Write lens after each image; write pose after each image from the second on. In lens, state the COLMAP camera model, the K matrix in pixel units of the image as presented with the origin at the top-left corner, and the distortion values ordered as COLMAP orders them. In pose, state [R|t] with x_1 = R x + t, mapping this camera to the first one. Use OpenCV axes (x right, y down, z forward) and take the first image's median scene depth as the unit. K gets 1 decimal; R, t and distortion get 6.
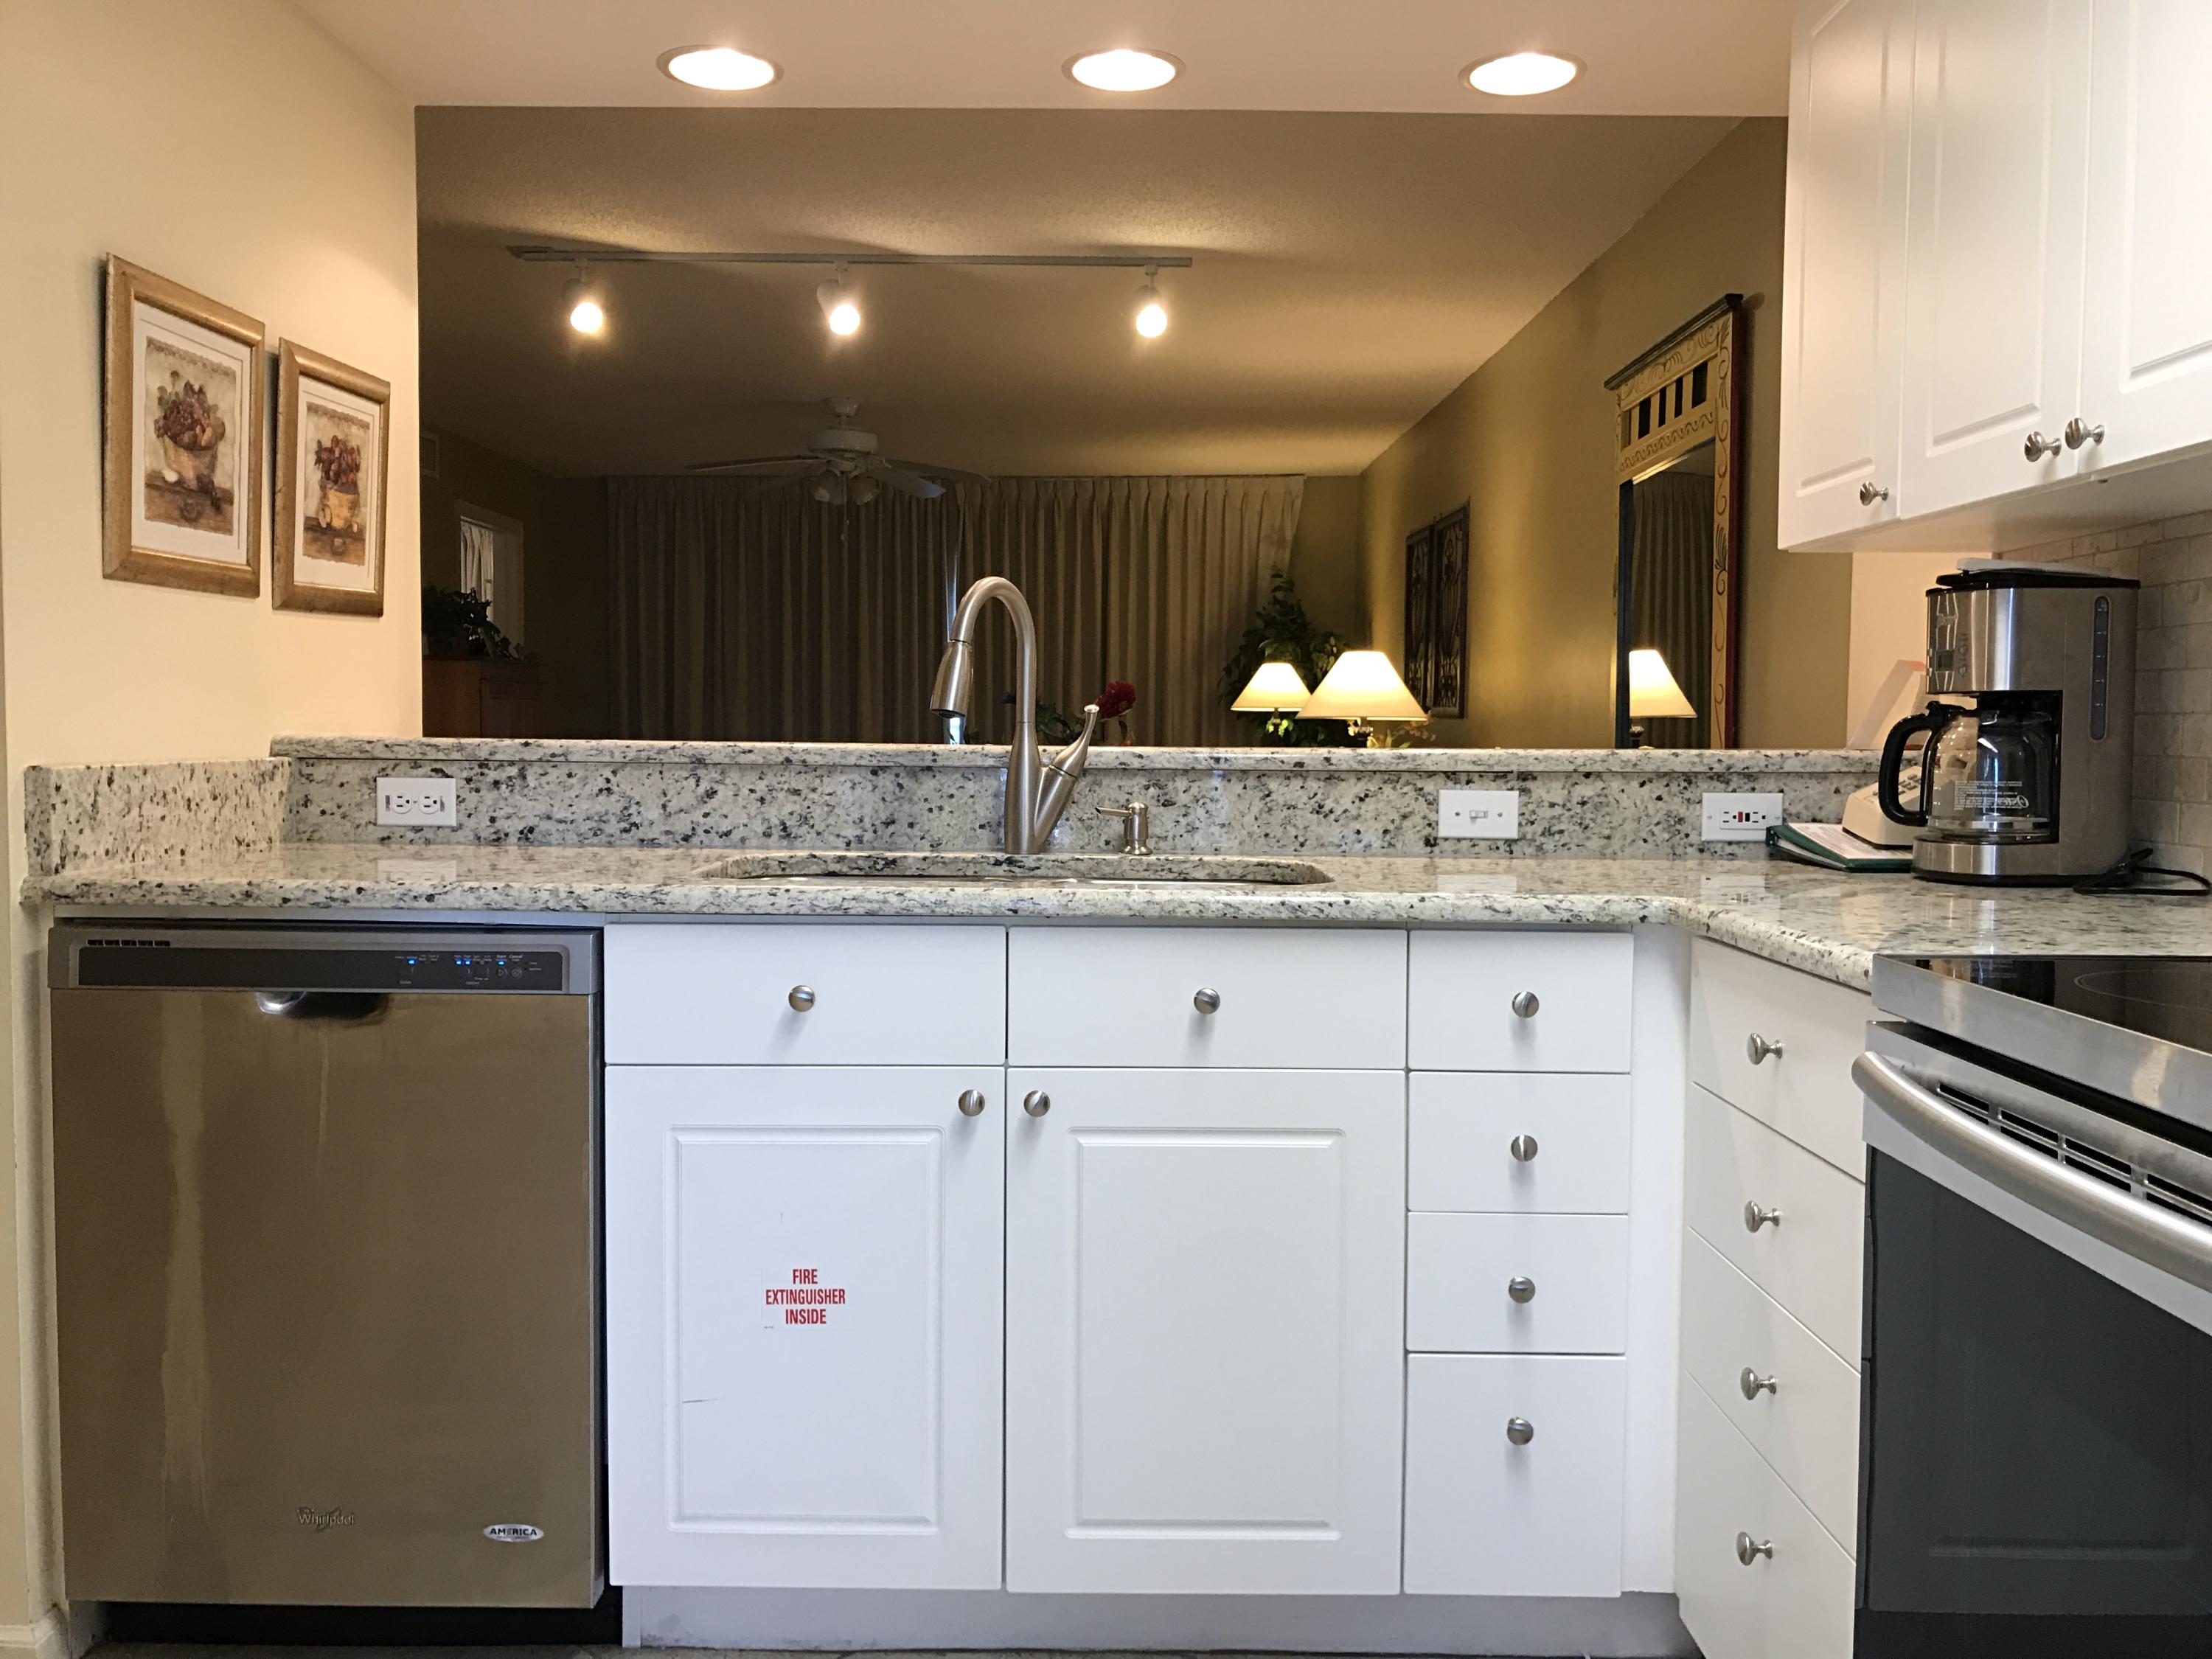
lens RADIAL K [[1819.4, 0, 1102.4], [0, 1819.4, 811.9], [0, 0, 1]] dist [0.037527, -0.049089]
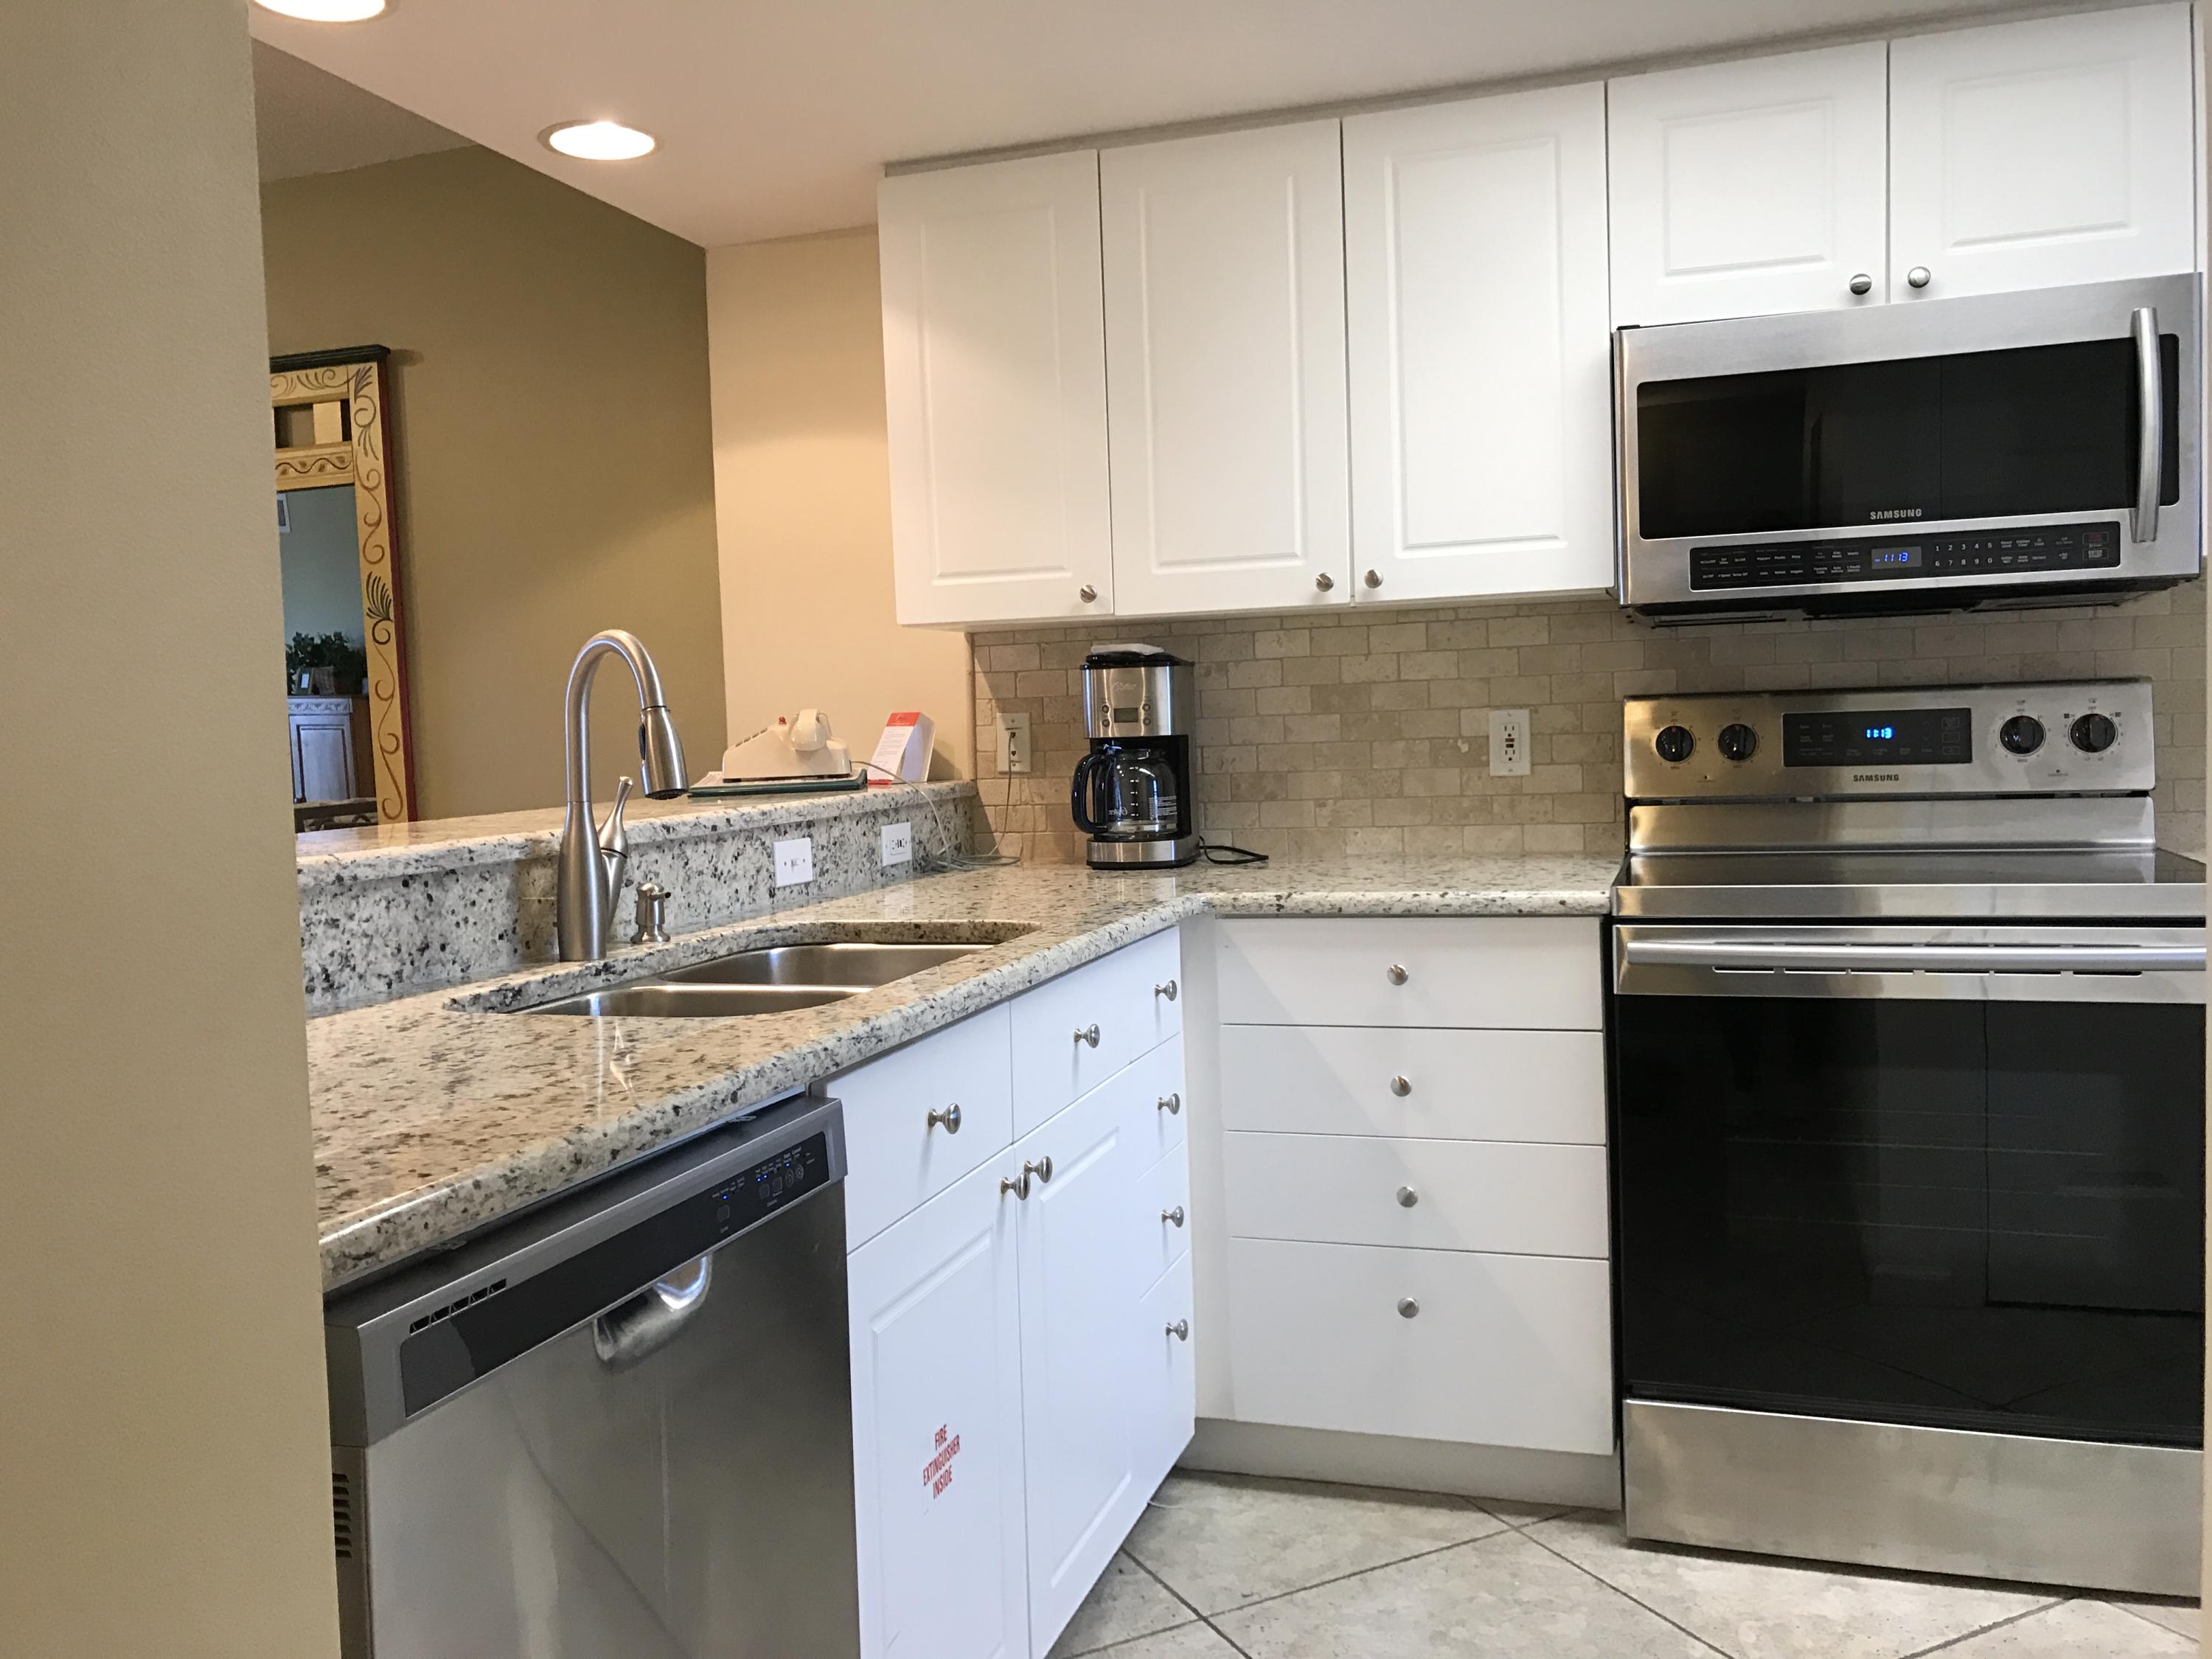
lens RADIAL K [[1819.4, 0, 1080.7], [0, 1819.4, 809.6], [0, 0, 1]] dist [0.037527, -0.049089]
pose [[0.312349, -0.067366, 0.947576, -0.857393], [0.081610, 0.995698, 0.043886, -0.071495], [-0.946455, 0.063623, 0.316503, 0.572510]]
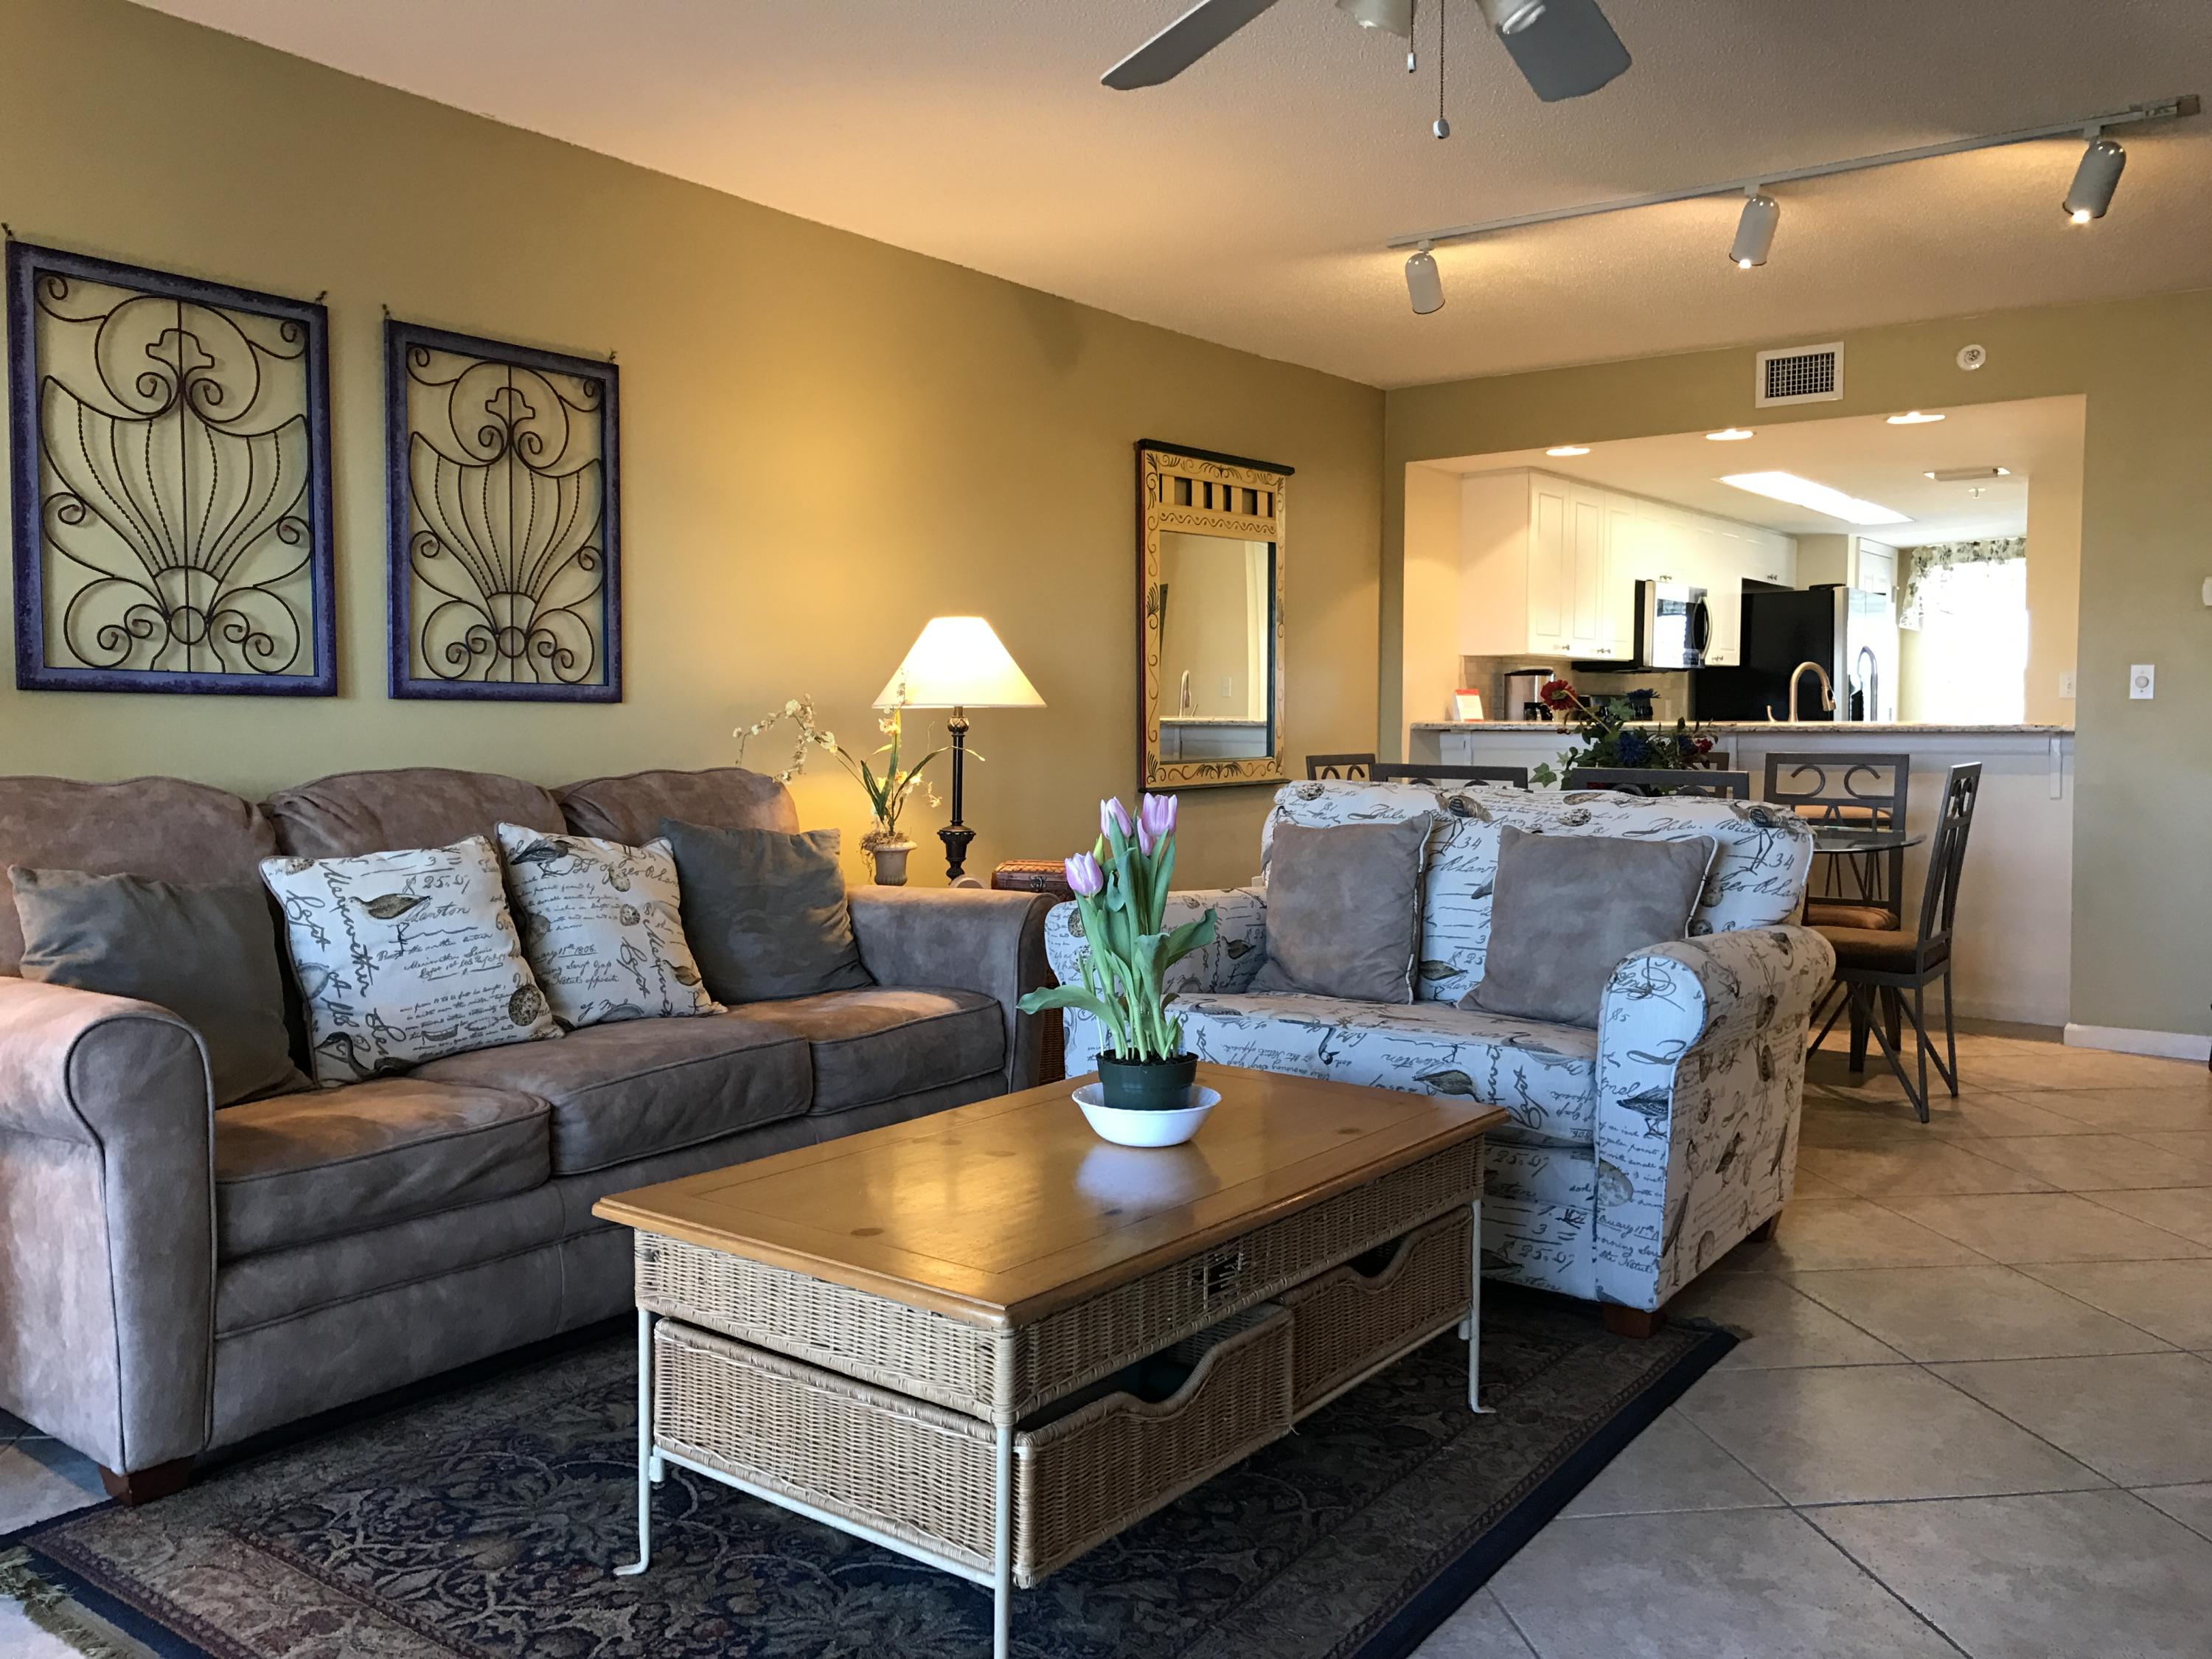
lens RADIAL K [[1819.4, 0, 1096.4], [0, 1819.4, 811.6], [0, 0, 1]] dist [0.037527, -0.049089]
pose [[-0.802853, -0.040256, 0.594816, -0.955764], [0.023114, 0.994866, 0.098529, -0.222439], [-0.595729, 0.092853, -0.797801, 4.322623]]
